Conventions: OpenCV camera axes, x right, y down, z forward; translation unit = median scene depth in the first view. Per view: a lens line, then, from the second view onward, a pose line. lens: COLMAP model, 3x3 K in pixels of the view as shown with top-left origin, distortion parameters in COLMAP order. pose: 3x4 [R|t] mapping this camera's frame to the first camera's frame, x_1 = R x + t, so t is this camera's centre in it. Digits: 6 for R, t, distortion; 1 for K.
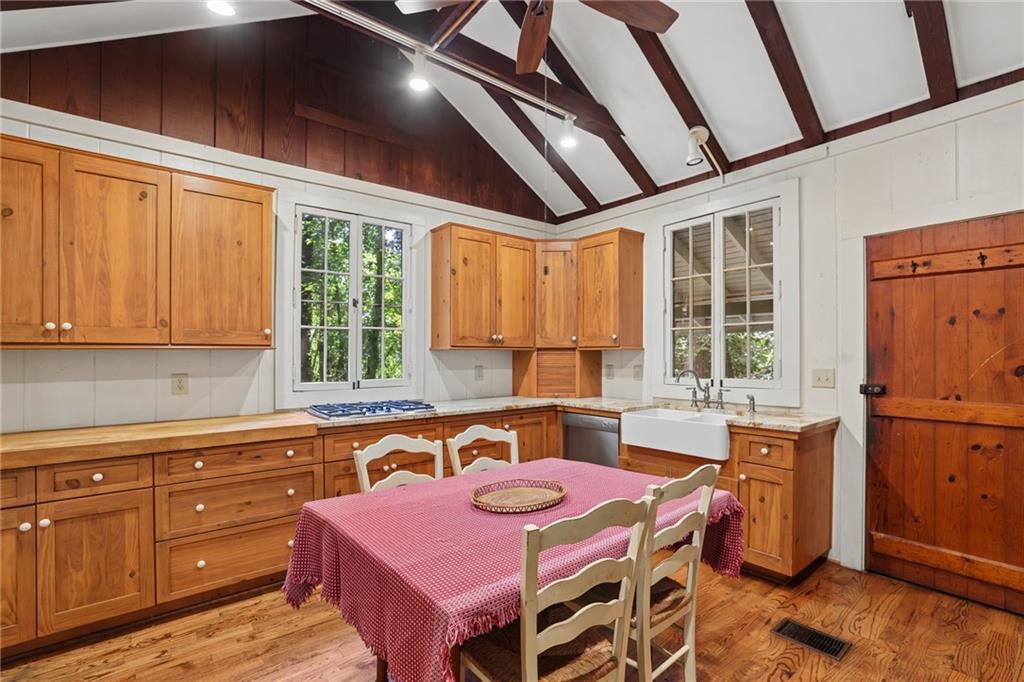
lens RADIAL K [[459.7, 0, 486.1], [0, 459.7, 354.9], [0, 0, 1]] dist [-0.005276, -0.000238]
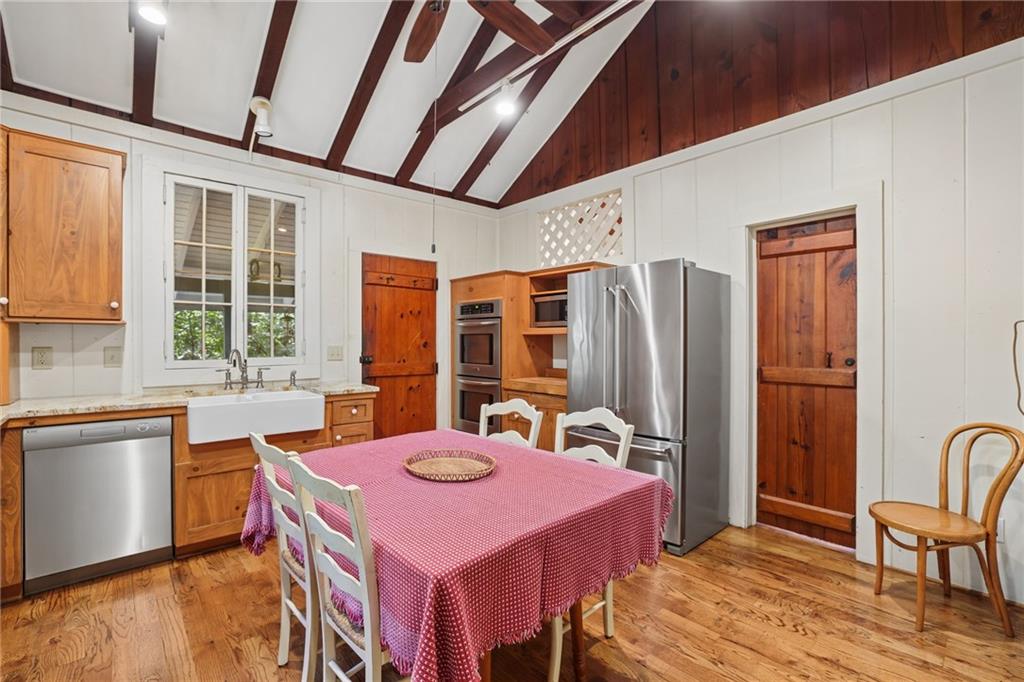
lens RADIAL K [[459.7, 0, 510.1], [0, 459.7, 342.8], [0, 0, 1]] dist [-0.005276, -0.000238]
pose [[-0.058261, 0.001605, 0.998300, -0.624549], [-0.002443, 0.999995, -0.001750, 0.024058], [-0.998298, -0.002541, -0.058257, 0.622293]]
